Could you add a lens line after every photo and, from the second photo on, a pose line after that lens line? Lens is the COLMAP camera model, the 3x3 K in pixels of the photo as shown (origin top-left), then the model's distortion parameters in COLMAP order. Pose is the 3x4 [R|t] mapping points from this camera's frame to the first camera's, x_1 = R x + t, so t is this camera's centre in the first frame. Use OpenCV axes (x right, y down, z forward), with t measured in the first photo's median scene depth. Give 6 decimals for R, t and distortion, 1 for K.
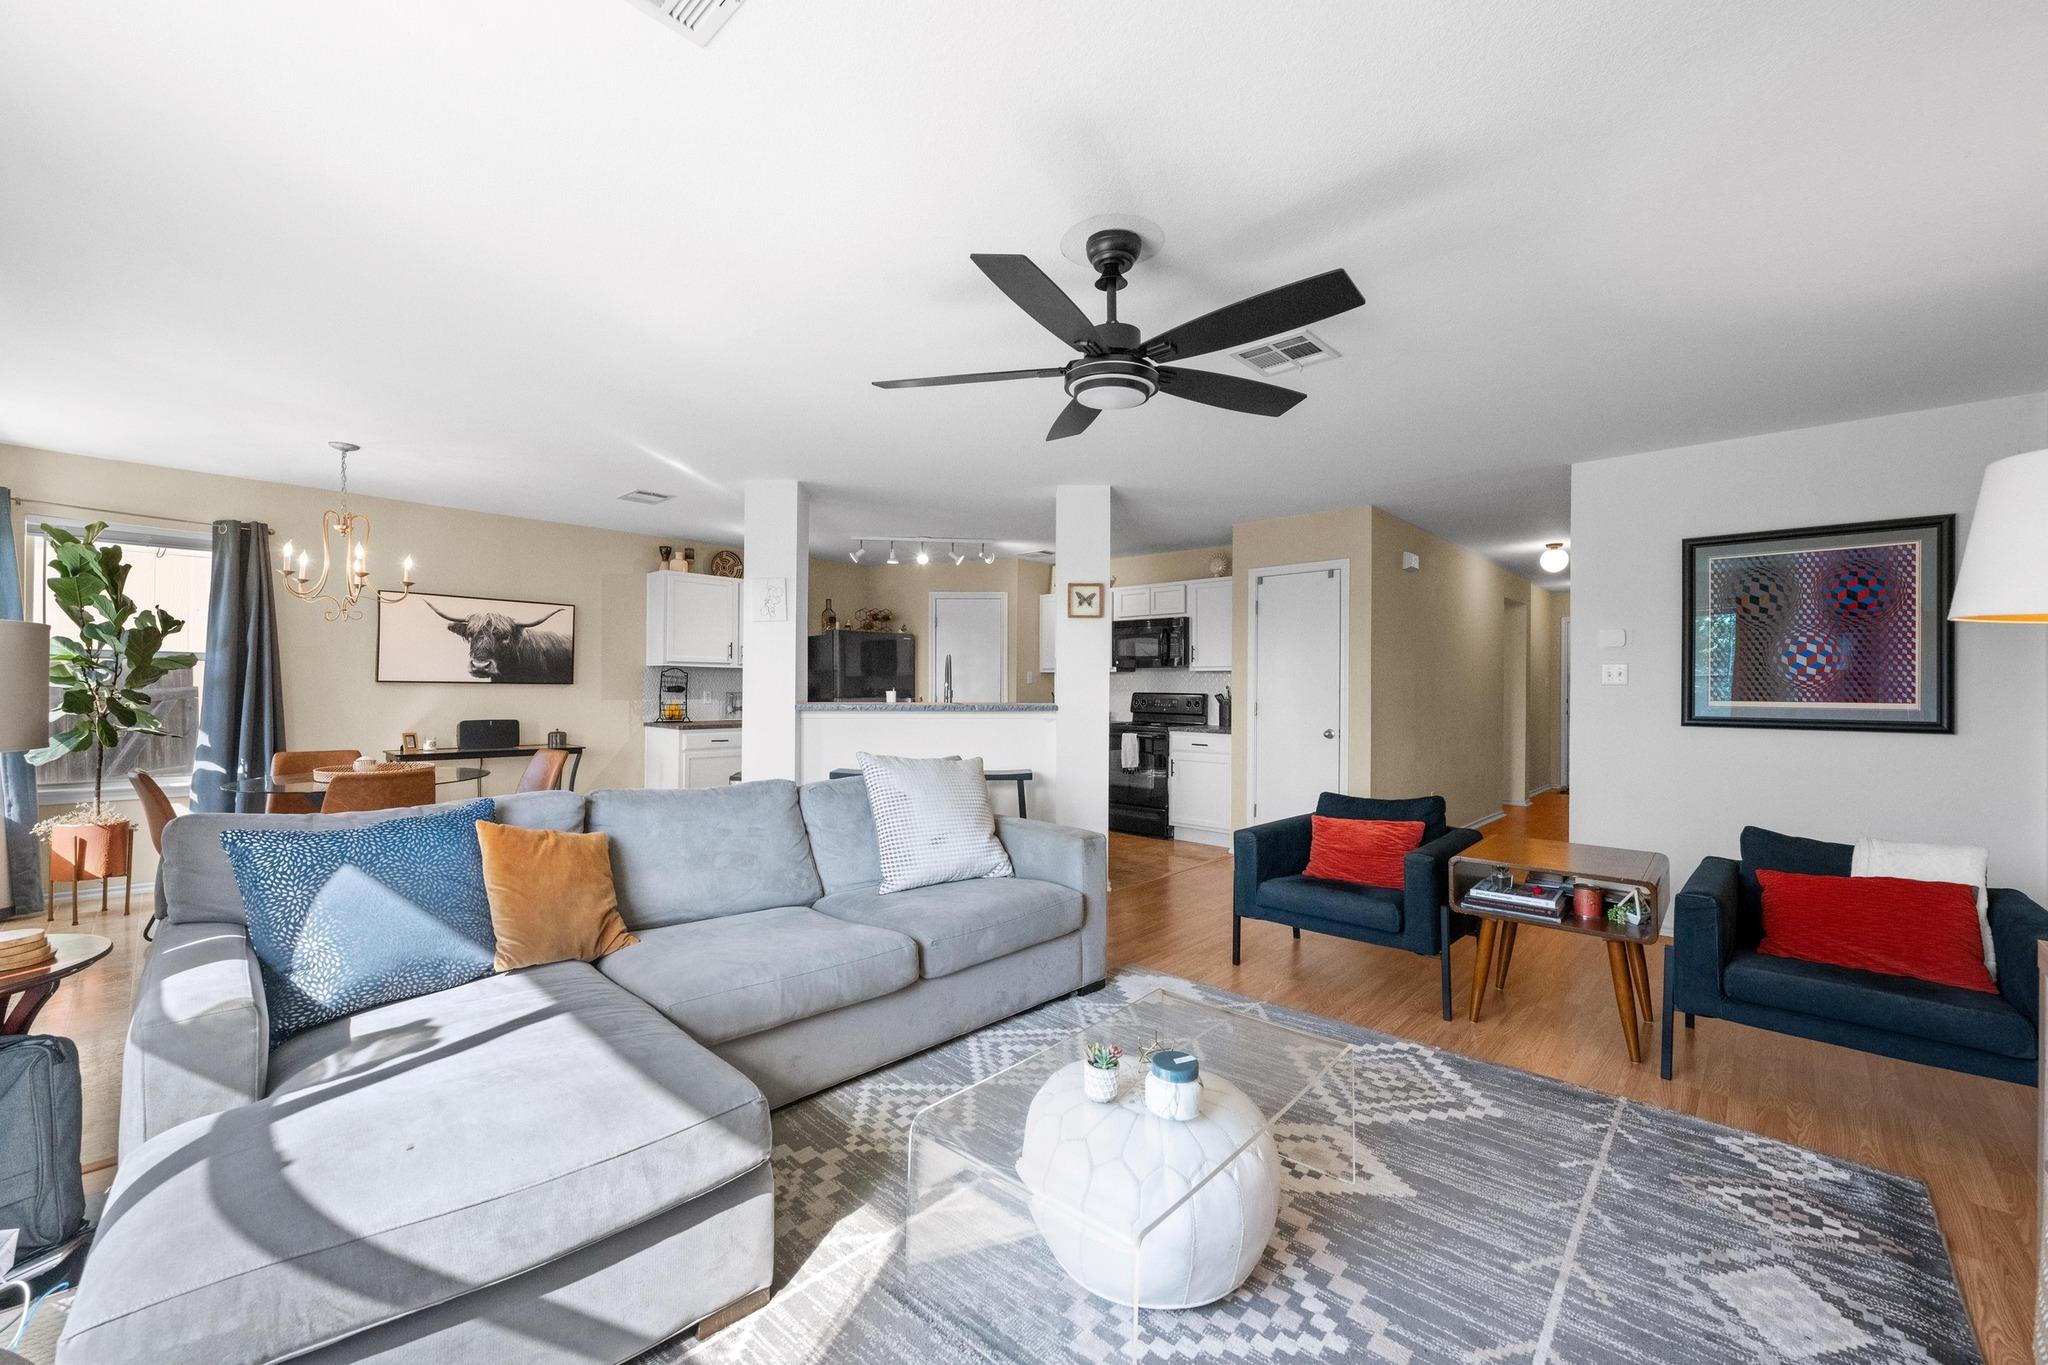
lens RADIAL K [[811.1, 0, 1024.2], [0, 811.1, 685.1], [0, 0, 1]] dist [-0.000058, -0.000037]
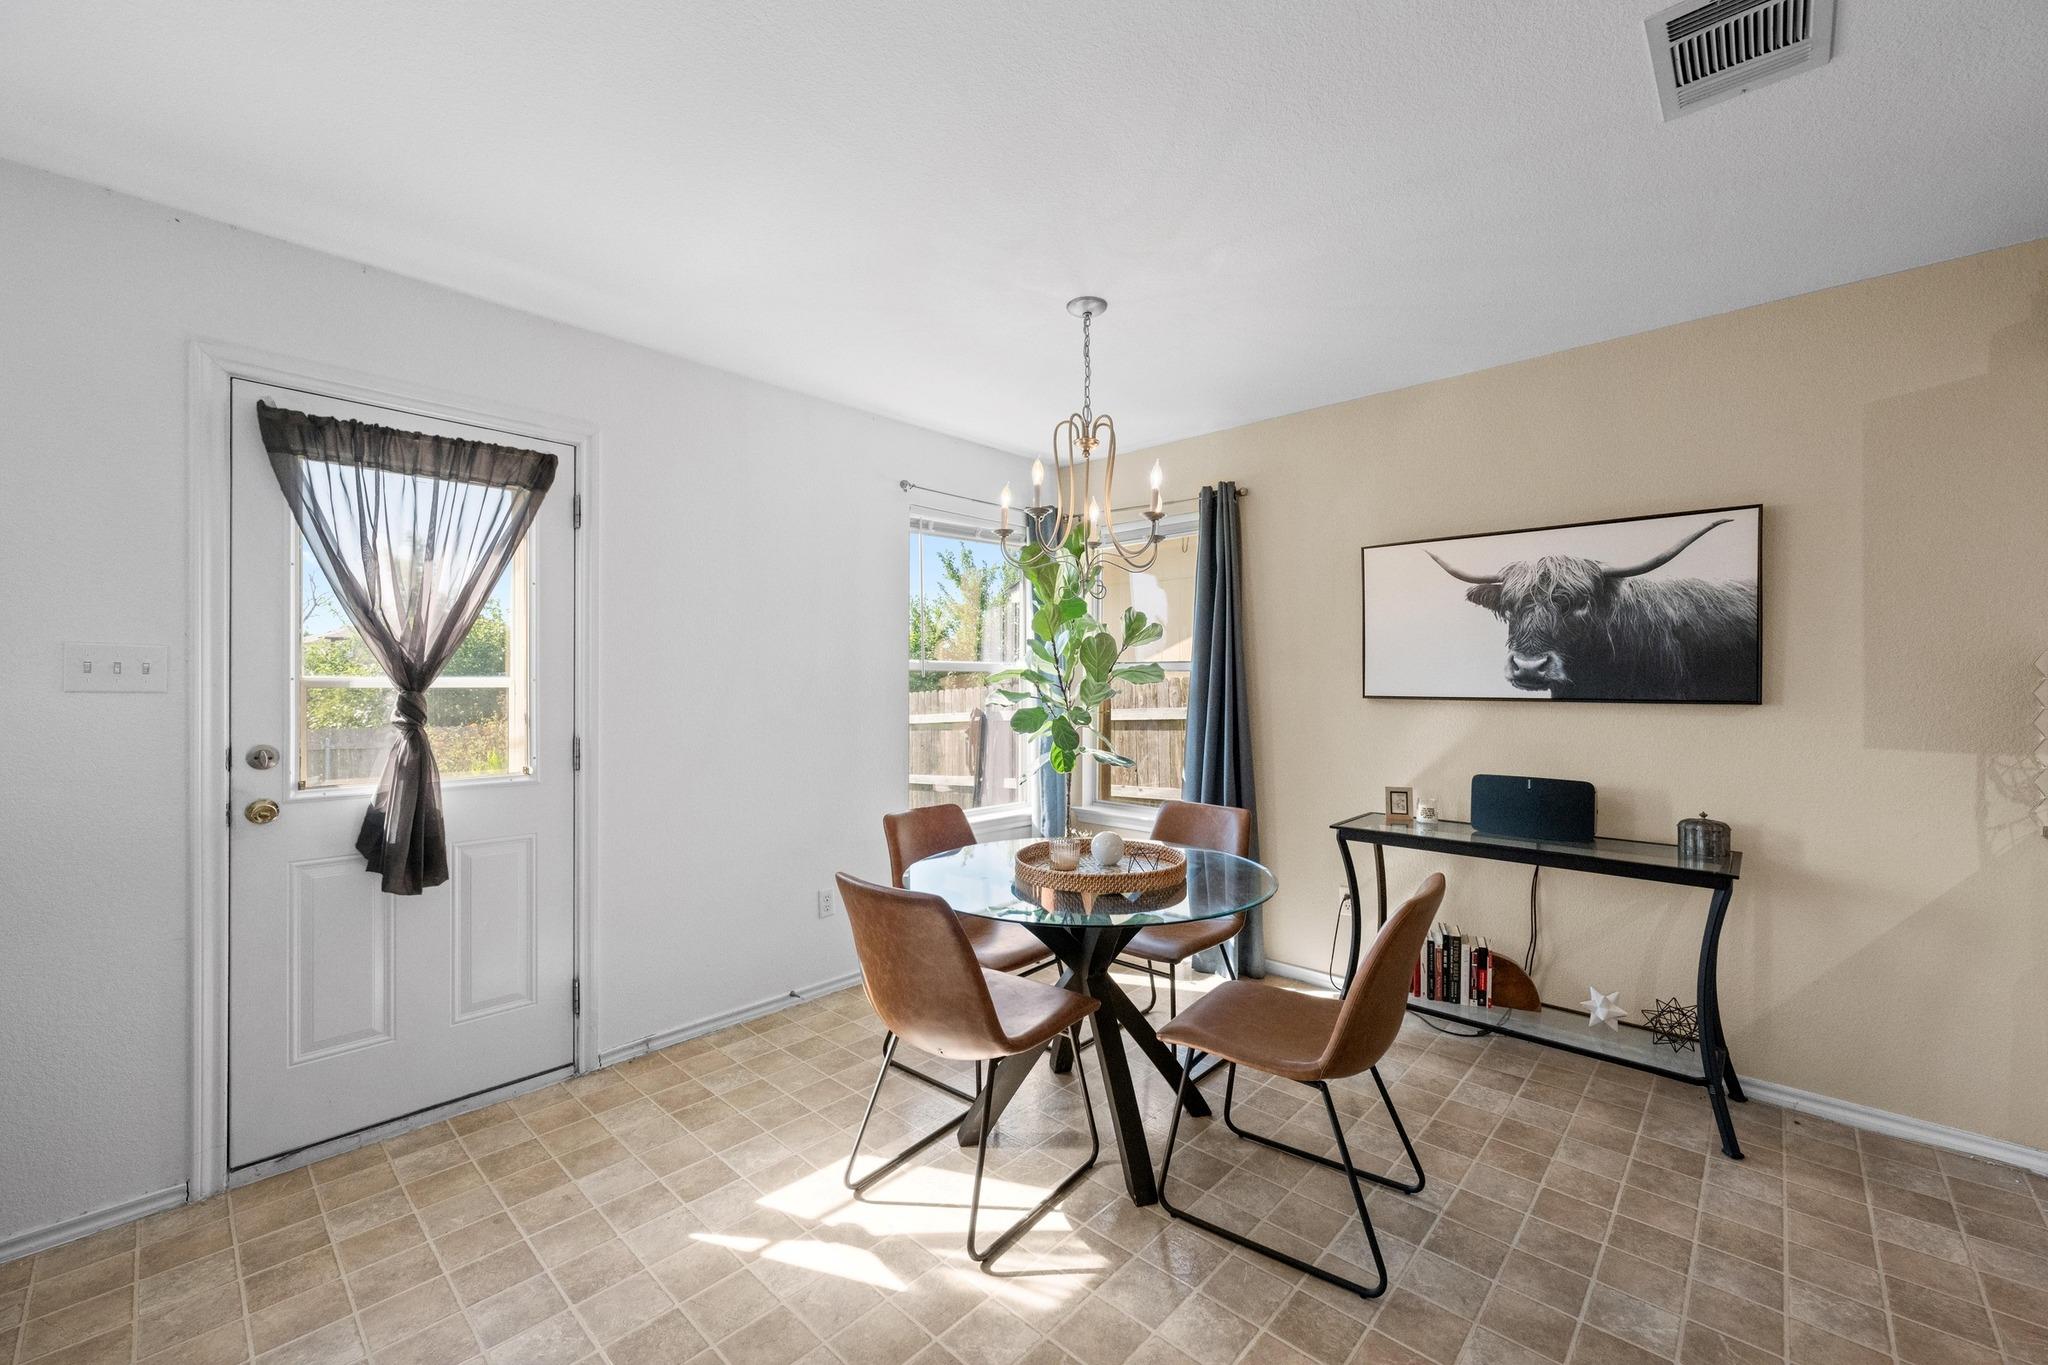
lens RADIAL K [[811.1, 0, 1023.5], [0, 811.1, 687.0], [0, 0, 1]] dist [-0.000058, -0.000037]
pose [[0.004086, -0.005679, -0.999976, -0.240969], [0.000317, 0.999984, -0.005678, -0.011302], [0.999992, -0.000294, 0.004088, 0.949949]]
